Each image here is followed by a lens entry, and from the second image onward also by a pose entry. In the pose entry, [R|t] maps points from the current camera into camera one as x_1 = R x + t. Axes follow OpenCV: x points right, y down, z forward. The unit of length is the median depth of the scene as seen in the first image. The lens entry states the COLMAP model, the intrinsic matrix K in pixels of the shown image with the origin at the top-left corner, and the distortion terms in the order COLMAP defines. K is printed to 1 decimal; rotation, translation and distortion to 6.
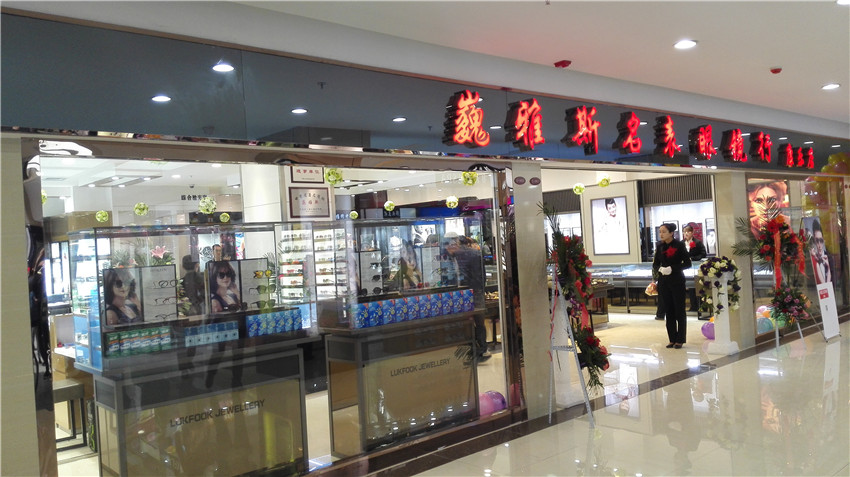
lens RADIAL K [[695.3, 0, 423.5], [0, 695.3, 242.6], [0, 0, 1]] dist [0.143910, -0.276677]
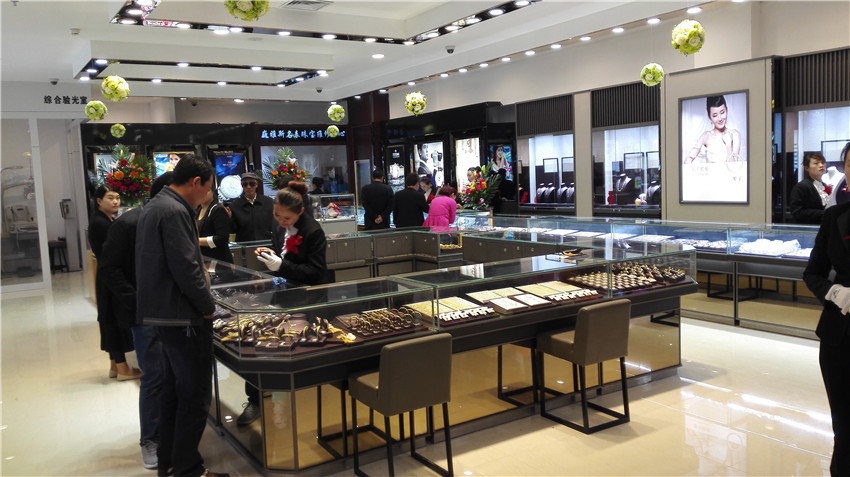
lens RADIAL K [[695.3, 0, 423.5], [0, 695.3, 242.6], [0, 0, 1]] dist [0.143910, -0.276677]
pose [[0.986915, 0.032026, -0.158030, 0.138767], [-0.015279, 0.994241, 0.106069, -0.007127], [0.160517, -0.102266, 0.981721, 0.441655]]
